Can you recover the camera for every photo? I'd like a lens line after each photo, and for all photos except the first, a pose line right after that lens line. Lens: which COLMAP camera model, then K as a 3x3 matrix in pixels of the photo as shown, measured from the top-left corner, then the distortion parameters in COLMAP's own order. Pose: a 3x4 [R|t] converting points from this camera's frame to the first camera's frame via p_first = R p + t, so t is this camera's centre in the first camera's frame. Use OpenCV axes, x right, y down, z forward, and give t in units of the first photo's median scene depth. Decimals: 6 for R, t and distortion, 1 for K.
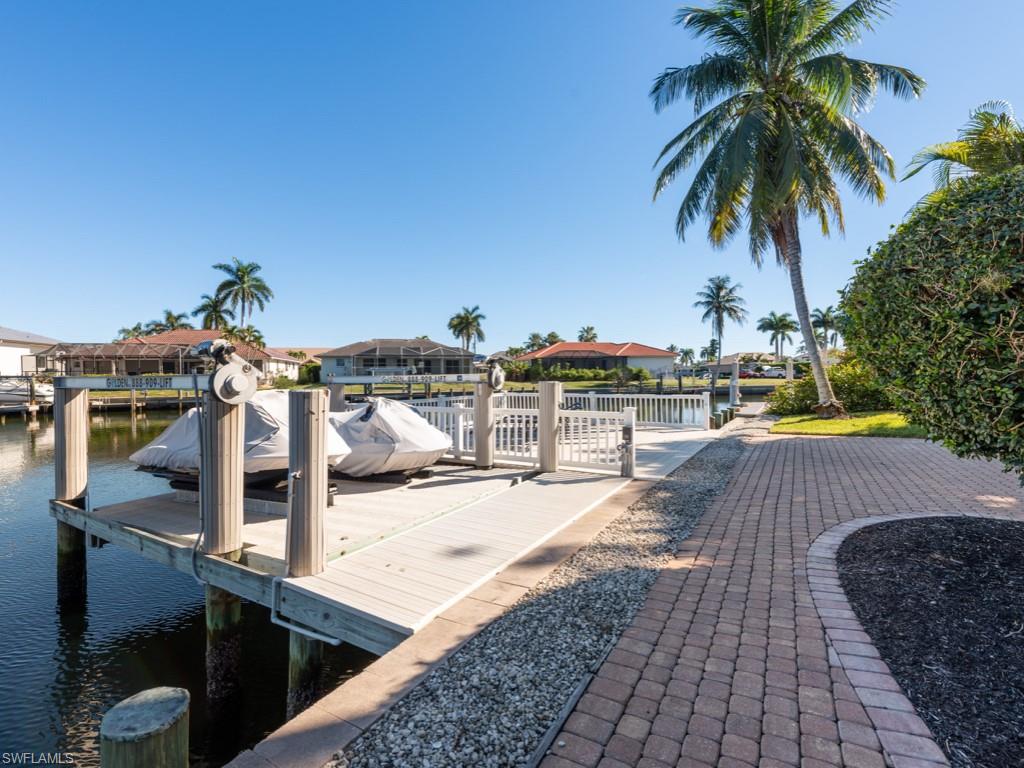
lens RADIAL K [[453.5, 0, 512.0], [0, 453.5, 384.0], [0, 0, 1]] dist [0.000668, -0.000296]
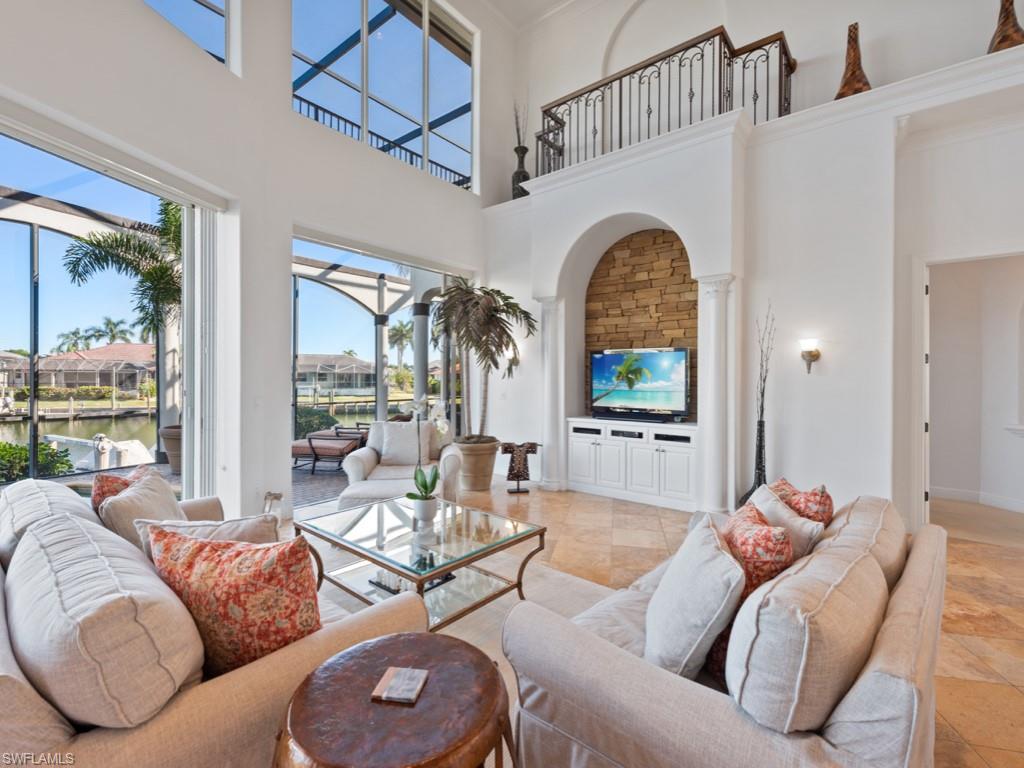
lens RADIAL K [[456.0, 0, 512.0], [0, 456.0, 384.0], [0, 0, 1]] dist [-0.001758, -0.000051]
pose [[0.996977, 0.018320, 0.075503, 0.125858], [-0.018130, 0.999831, -0.003192, -0.028717], [-0.075549, 0.001814, 0.997140, -0.154930]]
